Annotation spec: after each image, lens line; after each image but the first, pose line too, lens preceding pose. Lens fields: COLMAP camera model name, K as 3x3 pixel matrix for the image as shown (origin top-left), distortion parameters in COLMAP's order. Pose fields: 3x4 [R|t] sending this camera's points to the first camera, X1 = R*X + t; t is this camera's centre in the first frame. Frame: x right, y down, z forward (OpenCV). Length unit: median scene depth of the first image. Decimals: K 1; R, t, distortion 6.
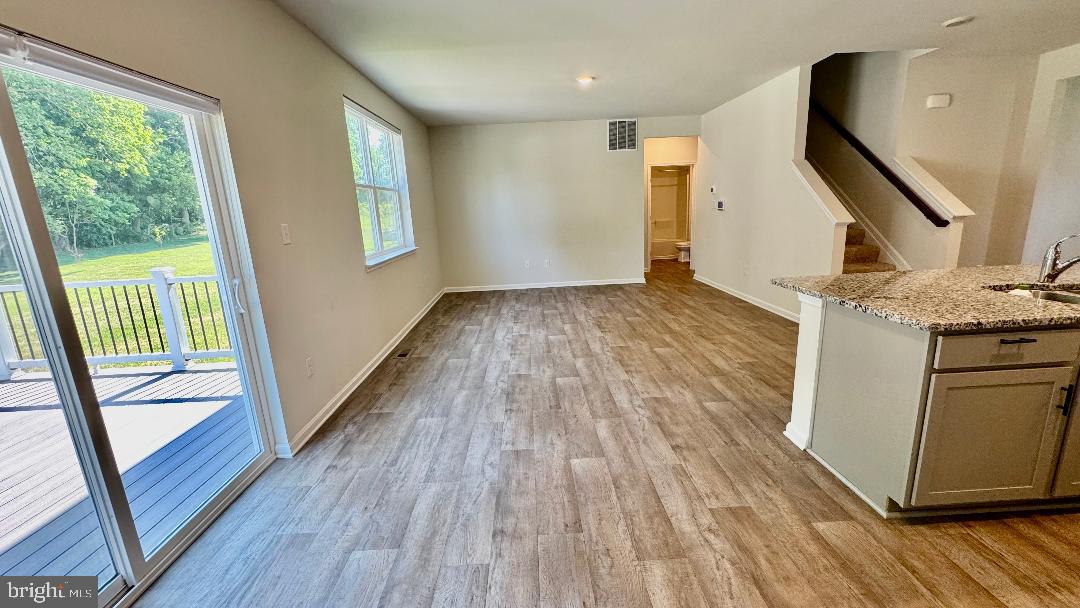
lens RADIAL K [[439.2, 0, 524.8], [0, 439.2, 310.4], [0, 0, 1]] dist [-0.006962, 0.000912]
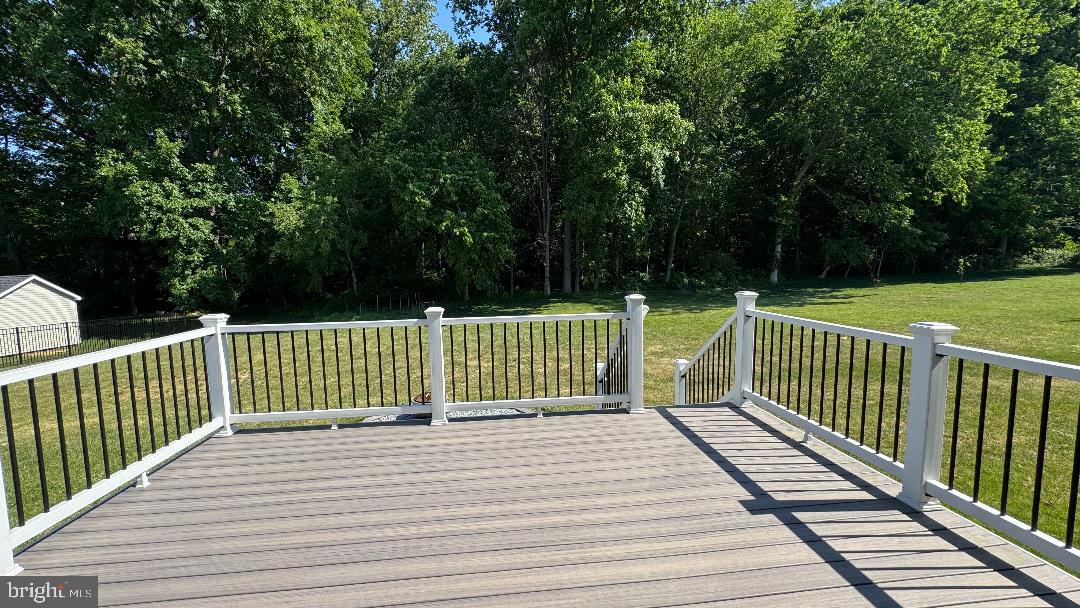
lens RADIAL K [[439.2, 0, 540.8], [0, 439.2, 302.1], [0, 0, 1]] dist [-0.006962, 0.000912]
pose [[0.111775, 0.129659, -0.985238, -0.212308], [-0.212115, 0.971715, 0.103815, -0.048071], [0.970831, 0.197380, 0.136116, 0.269660]]
